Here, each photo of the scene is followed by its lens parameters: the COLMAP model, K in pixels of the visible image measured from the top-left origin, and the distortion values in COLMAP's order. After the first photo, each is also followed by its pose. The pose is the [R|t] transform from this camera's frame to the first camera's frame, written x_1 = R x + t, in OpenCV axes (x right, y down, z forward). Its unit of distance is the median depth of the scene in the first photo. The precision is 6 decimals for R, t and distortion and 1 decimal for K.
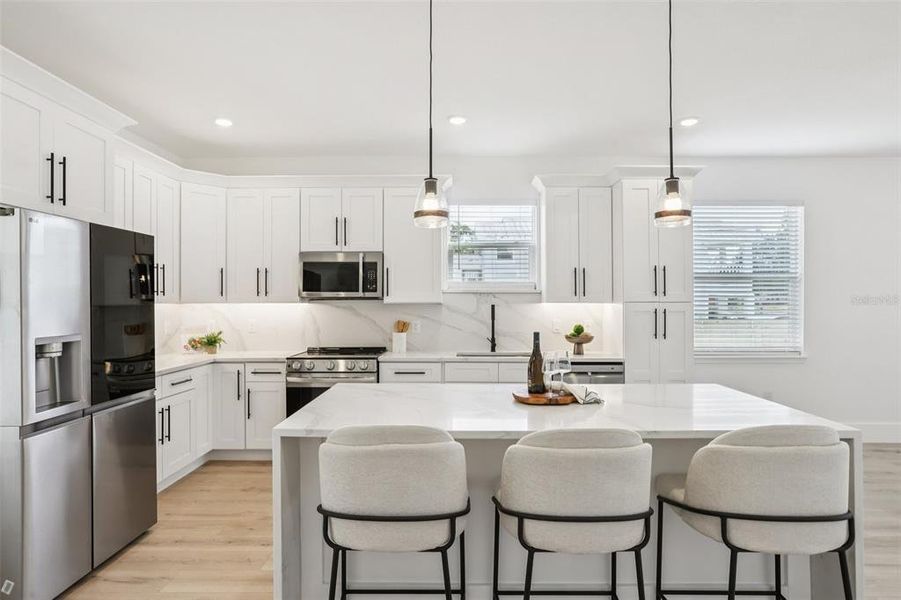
lens RADIAL K [[499.5, 0, 454.3], [0, 499.5, 298.3], [0, 0, 1]] dist [-0.036231, 0.008224]
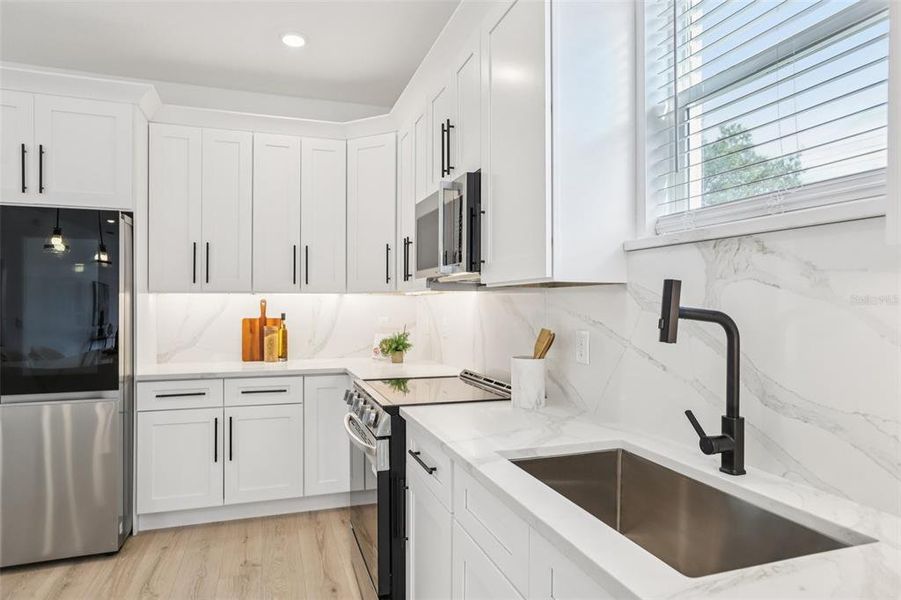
lens RADIAL K [[540.7, 0, 445.7], [0, 540.7, 299.5], [0, 0, 1]] dist [-0.018355, 0.017639]
pose [[0.319040, -0.007684, -0.947710, 0.298952], [0.005986, 0.999964, -0.006093, 0.024177], [0.947722, -0.003729, 0.319074, 0.829350]]
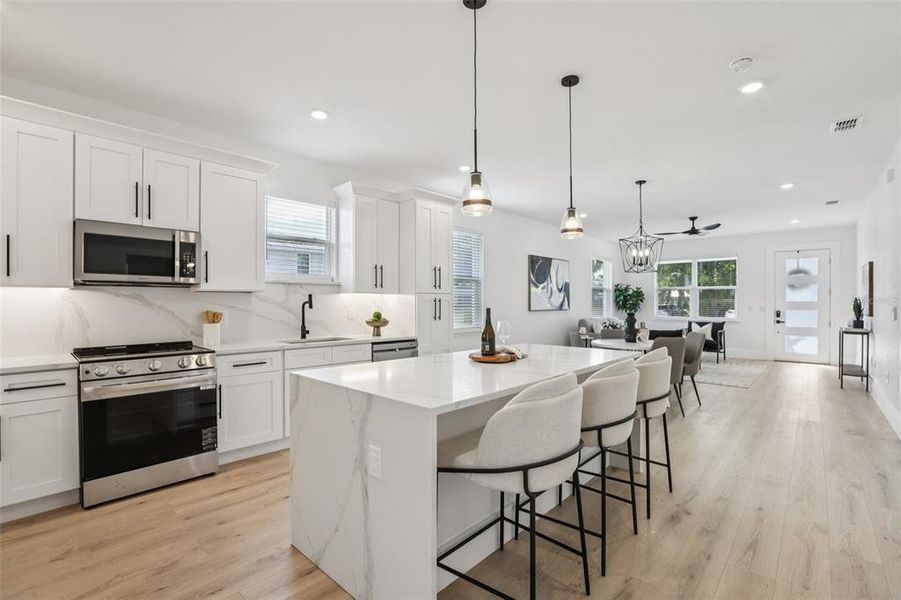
lens RADIAL K [[408.5, 0, 451.8], [0, 408.5, 302.7], [0, 0, 1]] dist [-0.041949, 0.011159]
pose [[0.673426, -0.000213, 0.739255, -0.371909], [-0.003287, 0.999989, 0.003282, 0.027655], [-0.739248, -0.004640, 0.673418, 0.194558]]
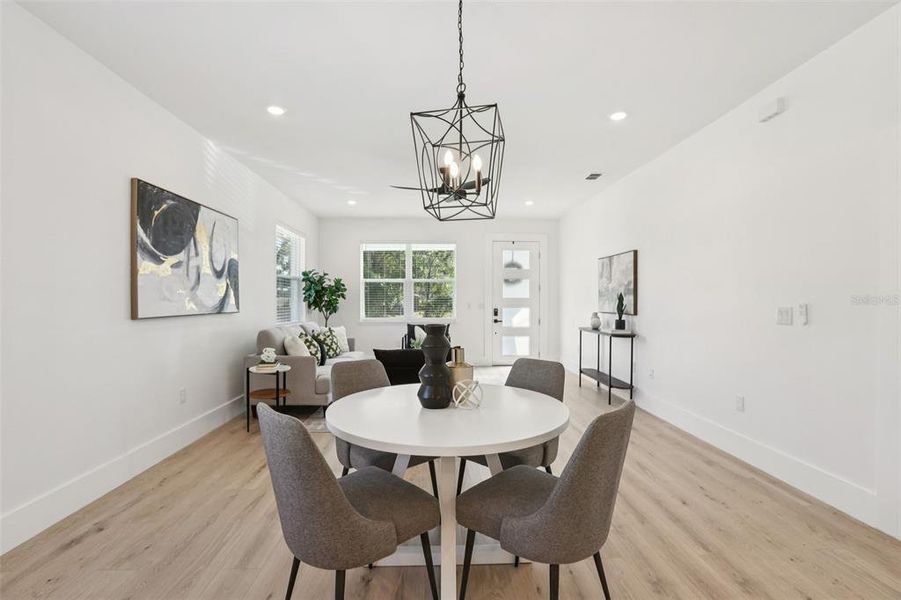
lens RADIAL K [[410.1, 0, 450.9], [0, 410.1, 300.2], [0, 0, 1]] dist [-0.043558, 0.013091]
pose [[-0.044417, -0.000153, 0.999013, 0.398391], [-0.002250, 0.999997, 0.000054, 0.032836], [-0.999011, -0.002246, -0.044417, 0.597352]]
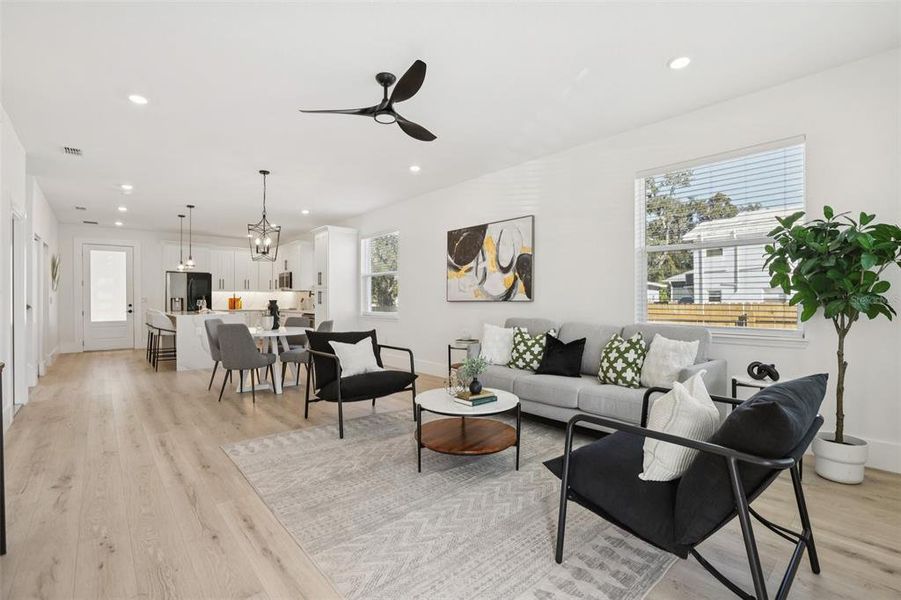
lens RADIAL K [[408.5, 0, 446.1], [0, 408.5, 298.9], [0, 0, 1]] dist [-0.041949, 0.011159]
pose [[0.656476, -0.003022, -0.754341, 2.056066], [0.004463, 0.999990, -0.000121, 0.056907], [0.754334, -0.003287, 0.656483, 0.199081]]
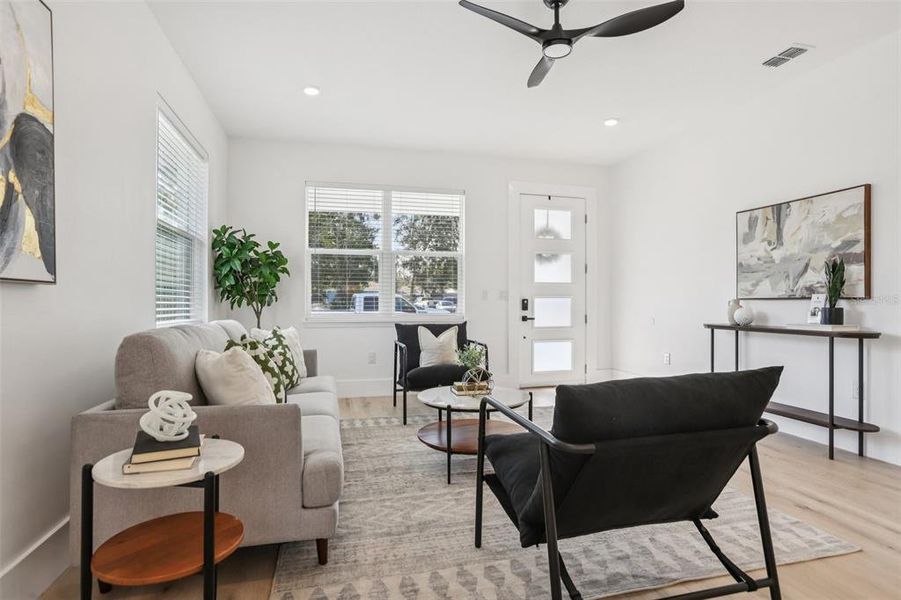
lens RADIAL K [[466.6, 0, 451.3], [0, 466.6, 302.5], [0, 0, 1]] dist [-0.048480, 0.026082]
pose [[-0.255011, 0.000480, 0.966938, 0.954290], [-0.001732, 0.999998, -0.000953, 0.079334], [-0.966937, -0.001918, -0.255009, 0.846600]]
